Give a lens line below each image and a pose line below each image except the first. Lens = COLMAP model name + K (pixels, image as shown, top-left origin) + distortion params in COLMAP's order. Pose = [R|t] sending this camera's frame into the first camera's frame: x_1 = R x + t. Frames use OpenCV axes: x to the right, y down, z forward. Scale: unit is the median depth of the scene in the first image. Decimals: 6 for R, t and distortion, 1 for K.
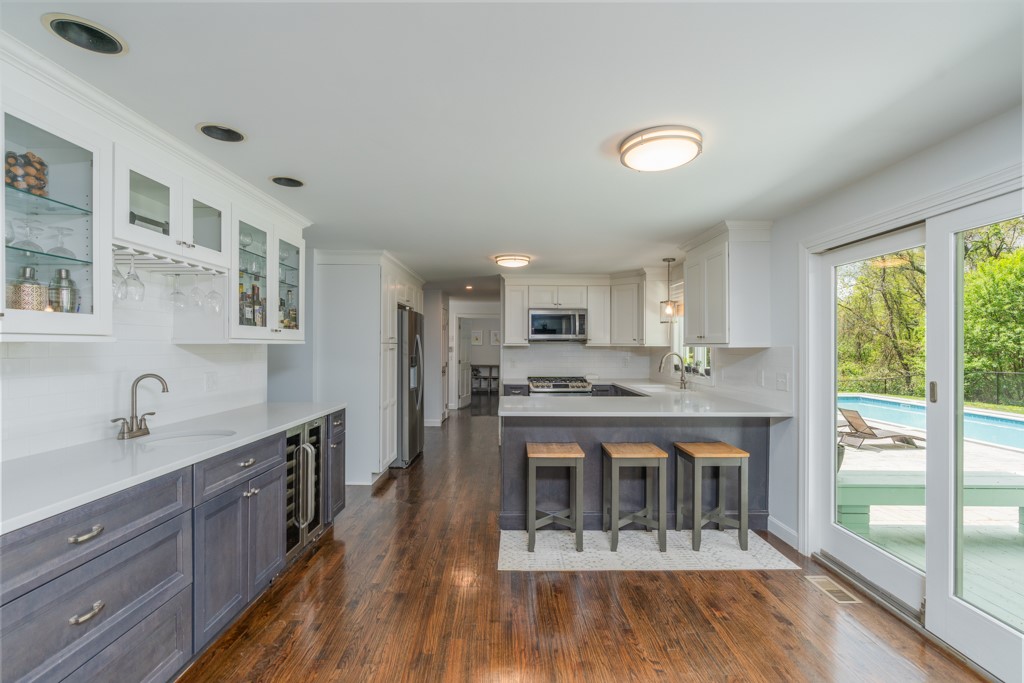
lens RADIAL K [[465.7, 0, 517.1], [0, 465.7, 347.9], [0, 0, 1]] dist [-0.004180, 0.000524]
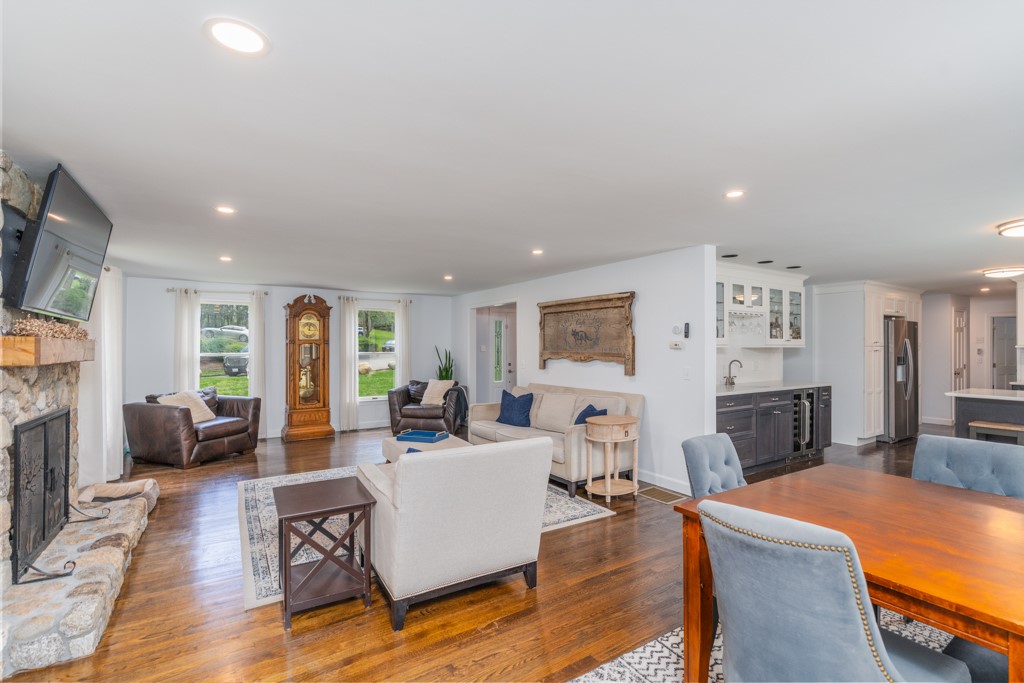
lens RADIAL K [[465.7, 0, 515.2], [0, 465.7, 350.7], [0, 0, 1]] dist [-0.004180, 0.000524]
pose [[0.535001, -0.002142, -0.844849, 0.474917], [0.001392, 0.999998, -0.001655, 0.006769], [0.844850, -0.000290, 0.535003, -0.927184]]
